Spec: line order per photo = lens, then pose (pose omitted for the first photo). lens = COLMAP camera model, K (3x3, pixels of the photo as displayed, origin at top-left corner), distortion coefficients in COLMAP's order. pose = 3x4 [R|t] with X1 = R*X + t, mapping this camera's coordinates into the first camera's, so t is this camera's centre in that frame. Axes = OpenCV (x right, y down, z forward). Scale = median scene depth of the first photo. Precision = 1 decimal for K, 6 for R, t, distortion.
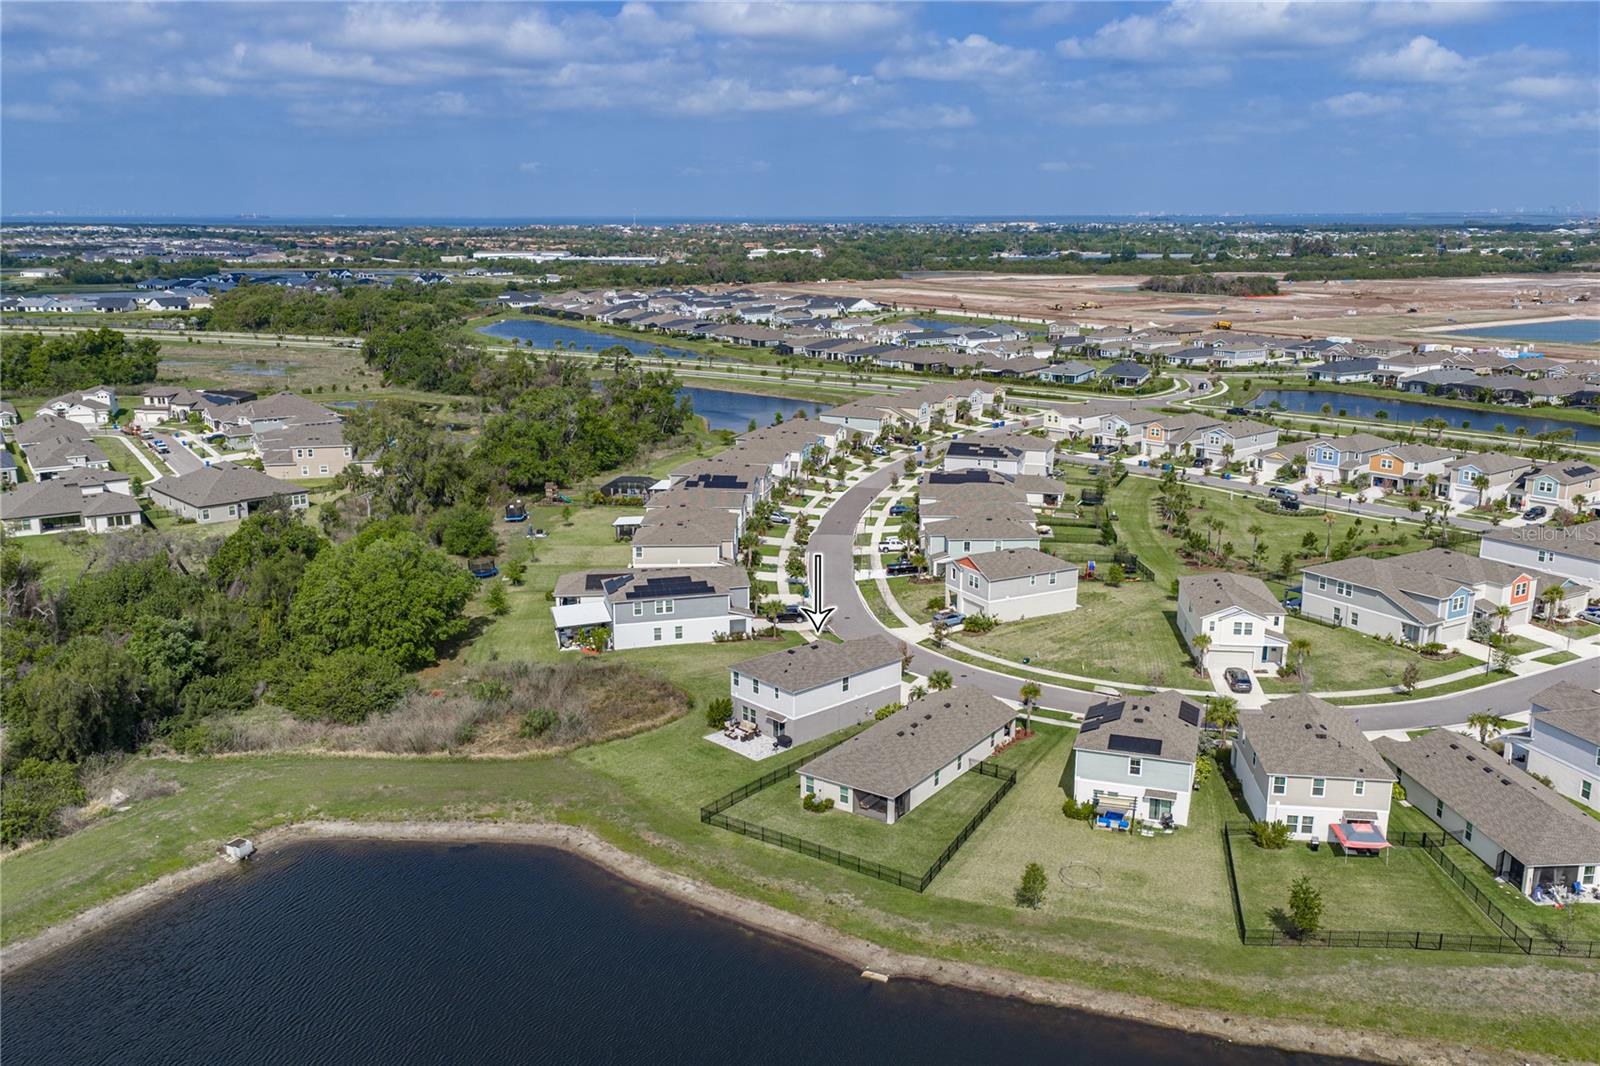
lens RADIAL K [[1335.7, 0, 795.3], [0, 1335.7, 538.3], [0, 0, 1]] dist [0.032192, -0.013989]
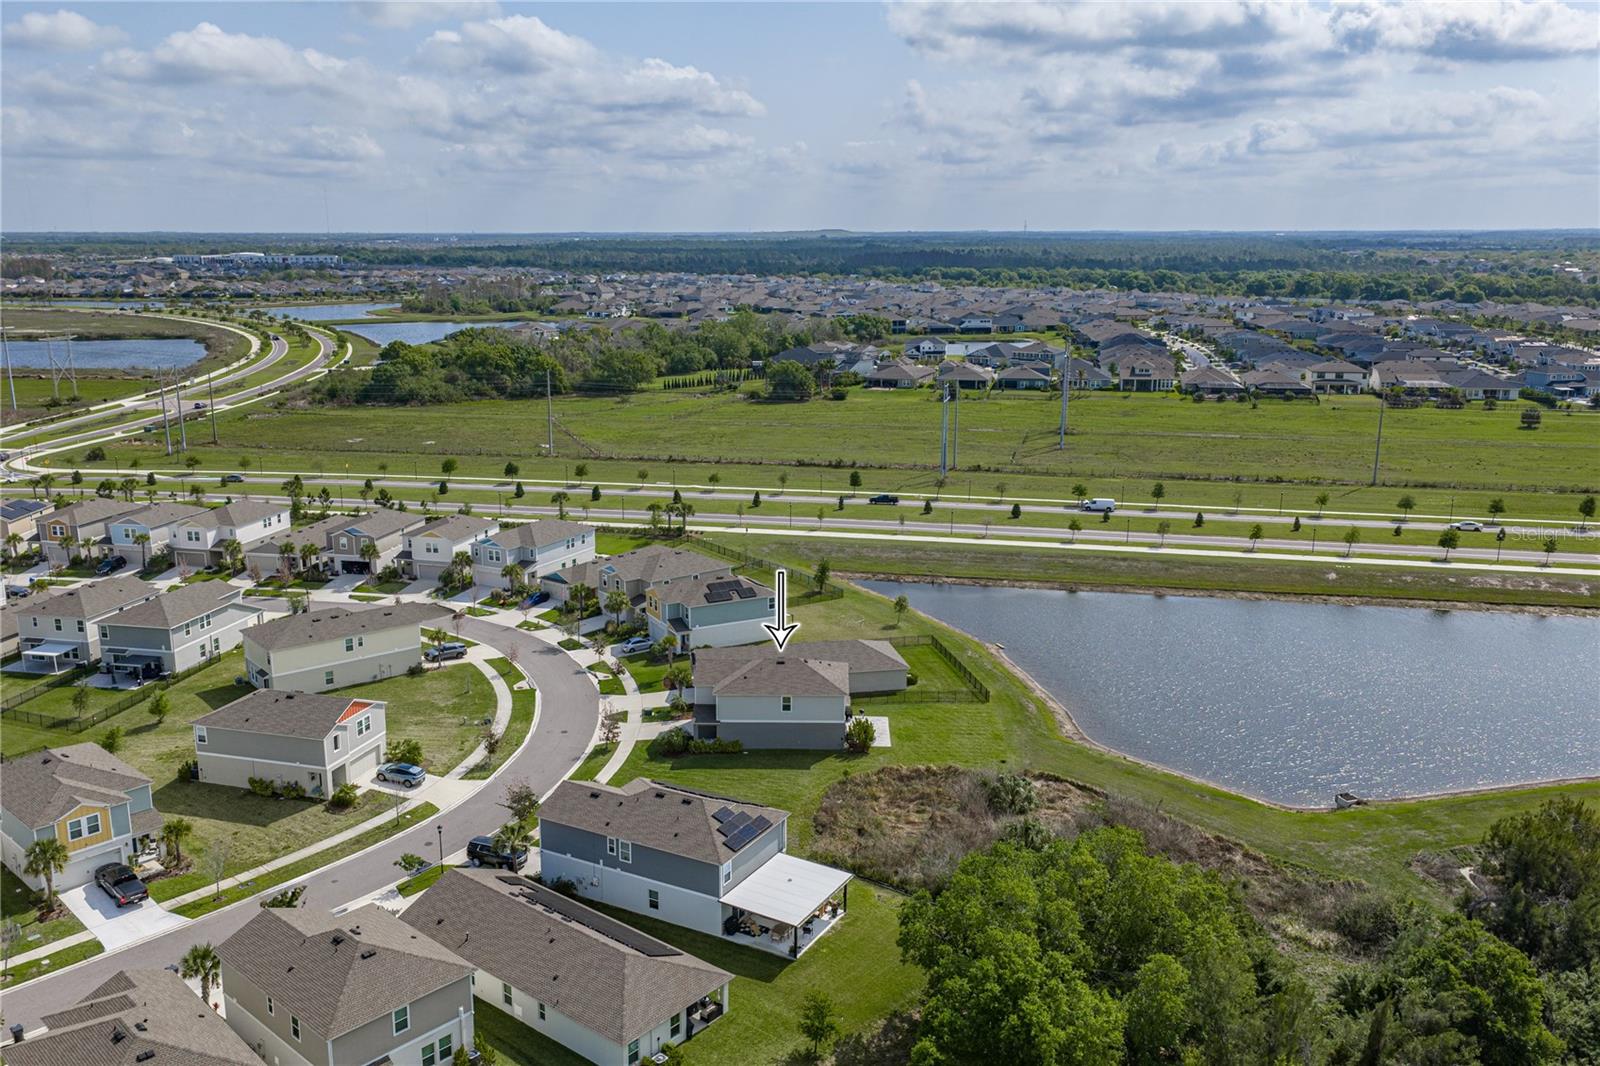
lens RADIAL K [[1319.6, 0, 800.0], [0, 1319.6, 533.0], [0, 0, 1]] dist [0.029519, -0.005760]
pose [[-0.720990, -0.151949, 0.676081, -0.350646], [0.165979, 0.909392, 0.381389, -0.204664], [-0.672774, 0.387193, -0.630442, 0.839952]]
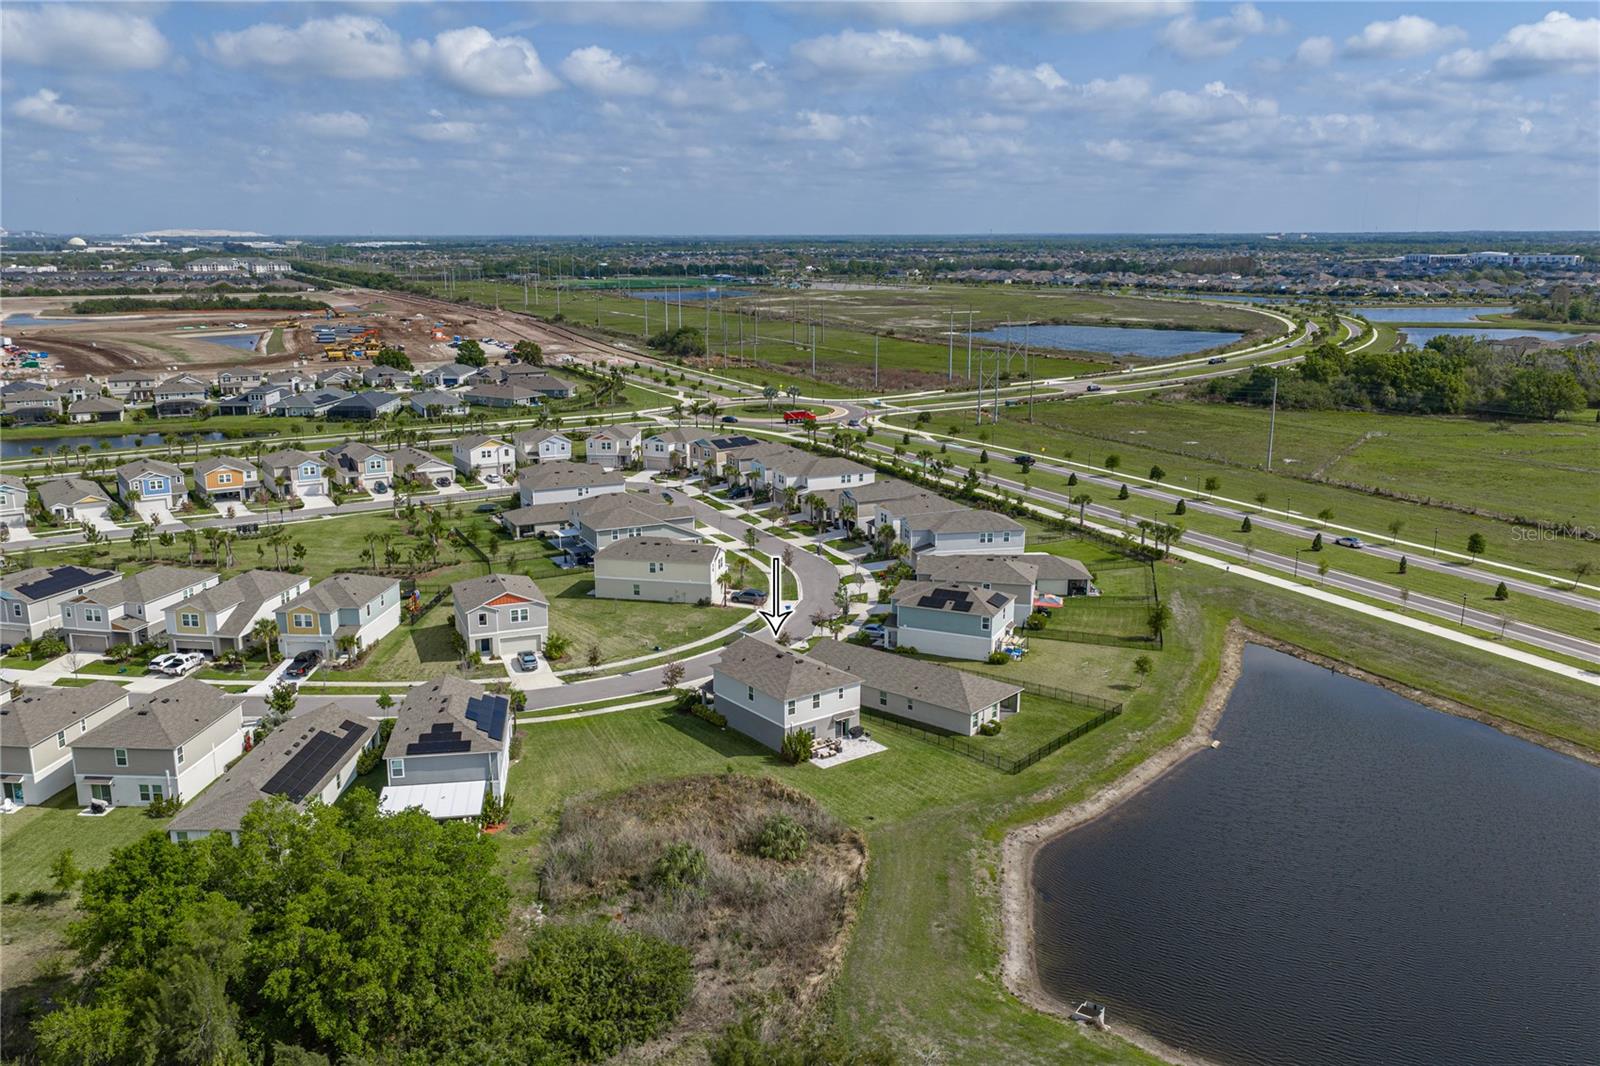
lens RADIAL K [[1319.6, 0, 800.0], [0, 1319.6, 533.0], [0, 0, 1]] dist [0.029519, -0.005760]
pose [[0.100555, -0.219442, 0.970430, -0.500250], [0.236405, 0.952709, 0.190939, -0.104415], [-0.966438, 0.210214, 0.147676, 0.435849]]
